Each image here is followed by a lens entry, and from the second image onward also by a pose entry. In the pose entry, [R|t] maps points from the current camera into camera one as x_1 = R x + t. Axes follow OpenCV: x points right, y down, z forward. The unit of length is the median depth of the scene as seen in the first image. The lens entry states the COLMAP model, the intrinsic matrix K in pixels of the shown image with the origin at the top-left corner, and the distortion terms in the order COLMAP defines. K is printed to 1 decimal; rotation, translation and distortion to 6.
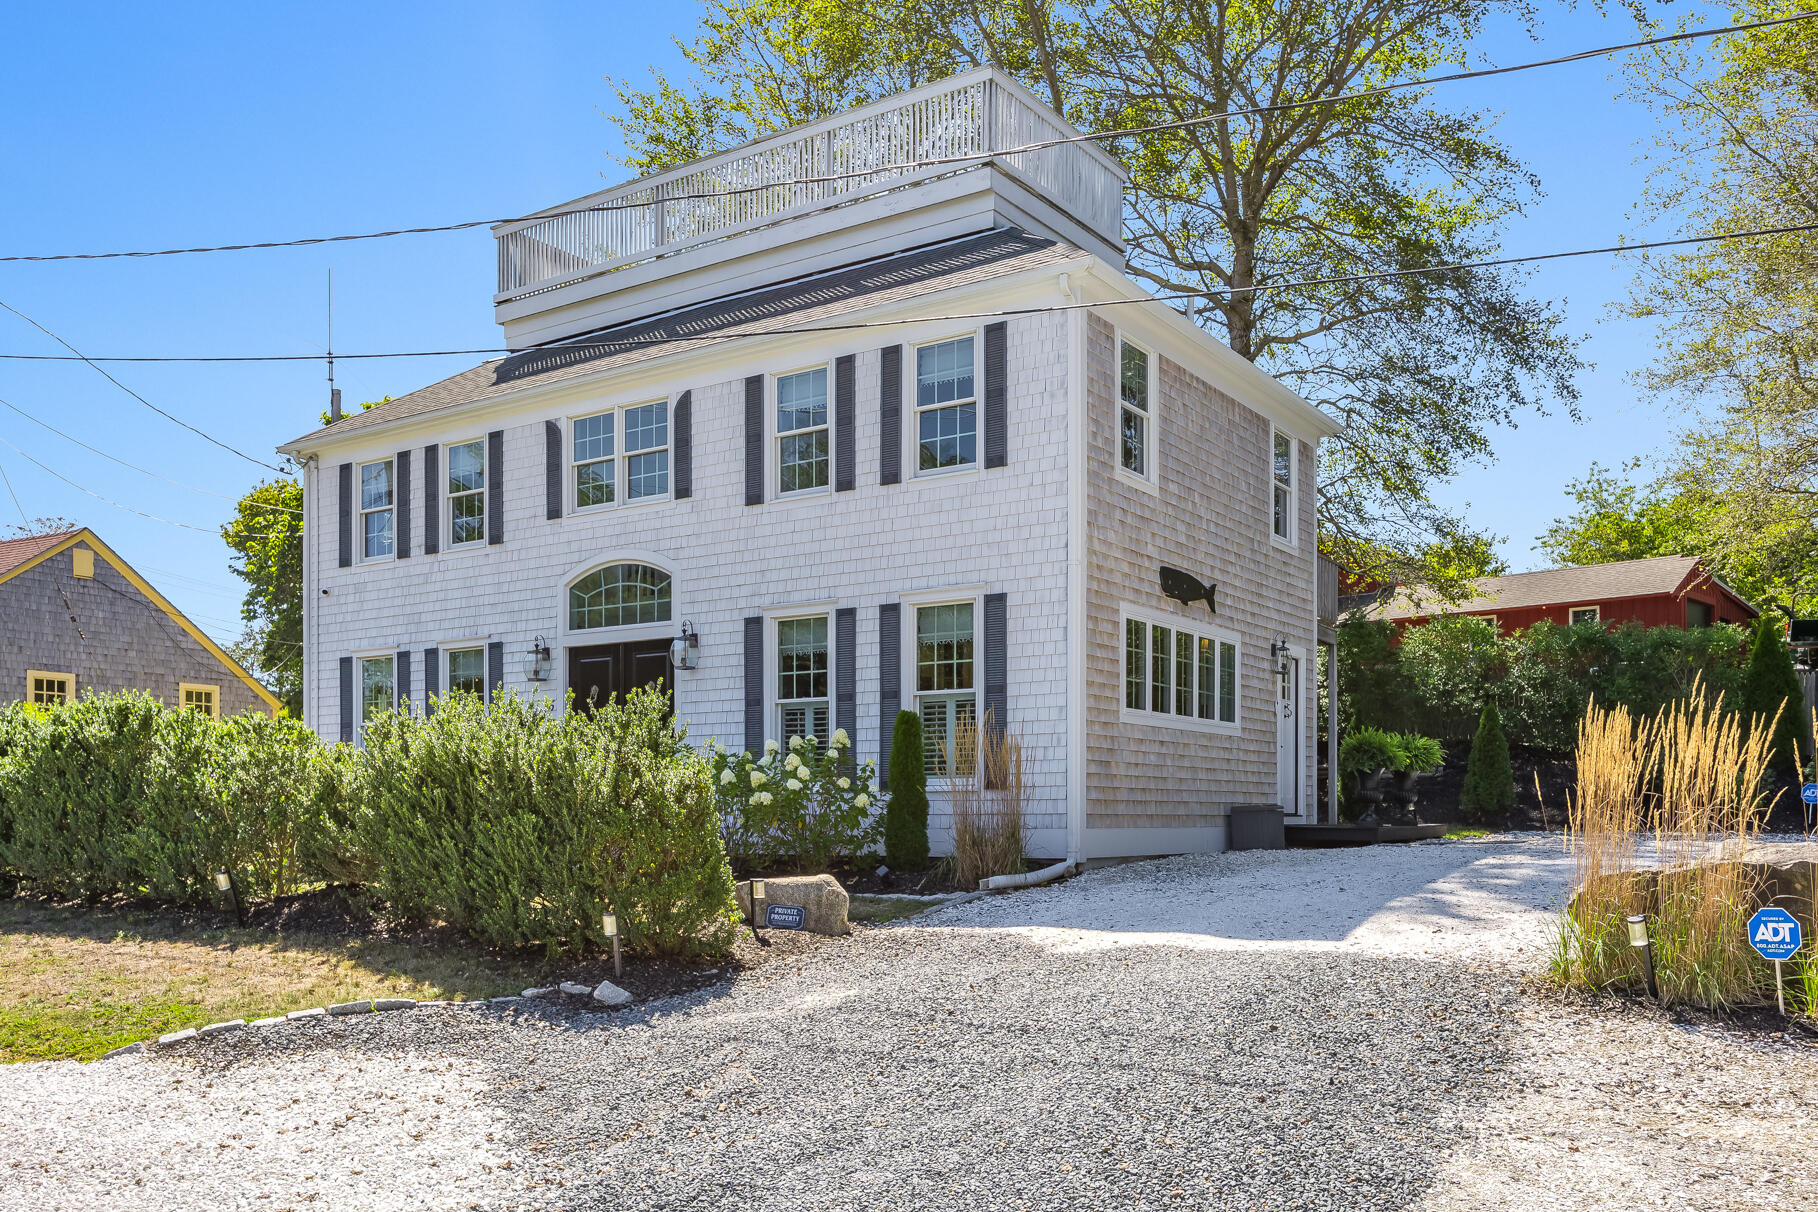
lens RADIAL K [[1523.4, 0, 909.0], [0, 1523.4, 606.0], [0, 0, 1]] dist [0.003021, 0.000550]
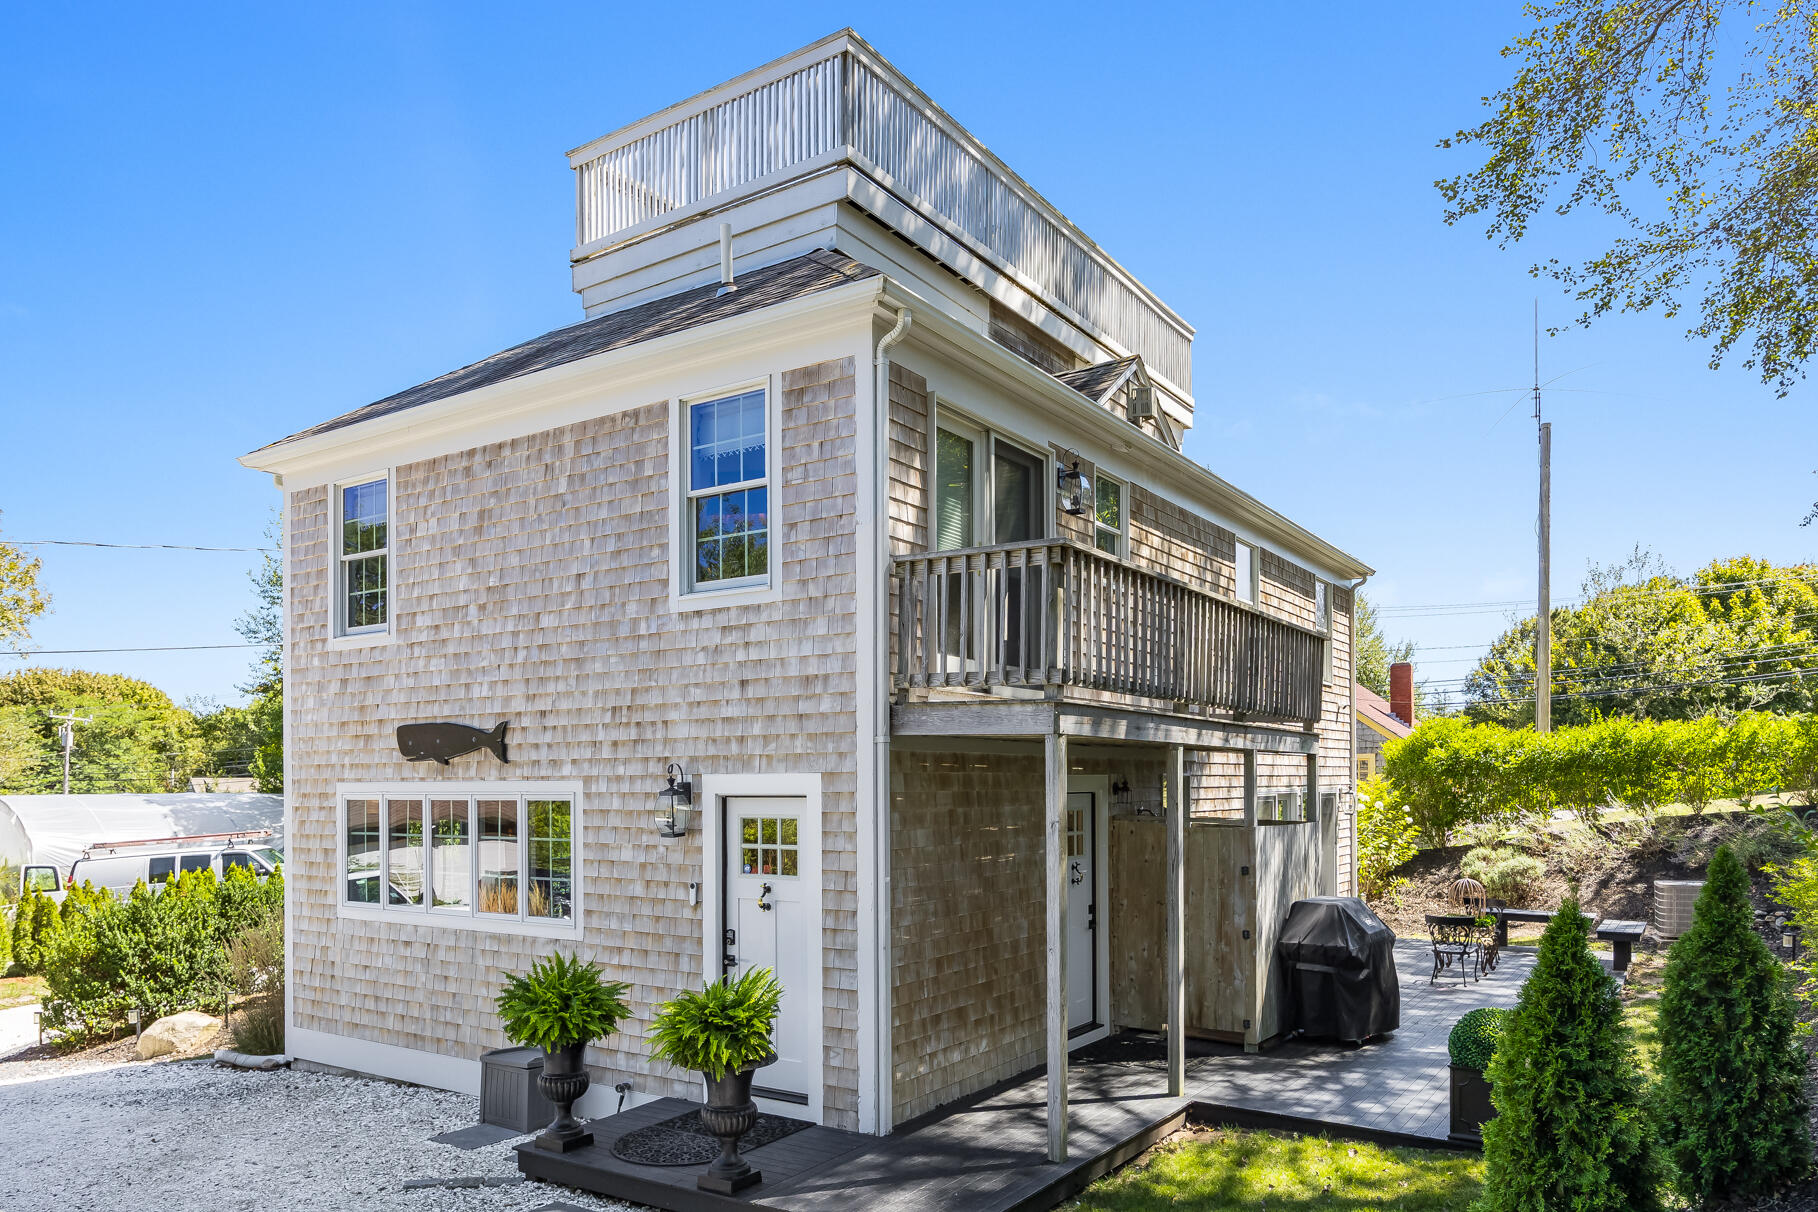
lens RADIAL K [[1175.5, 0, 909.0], [0, 1175.5, 606.0], [0, 0, 1]] dist [-0.000083, -0.000633]
pose [[0.005800, -0.141663, -0.989898, 0.698814], [0.146143, 0.979406, -0.139305, 0.034342], [0.989247, -0.143858, 0.026384, 1.090362]]
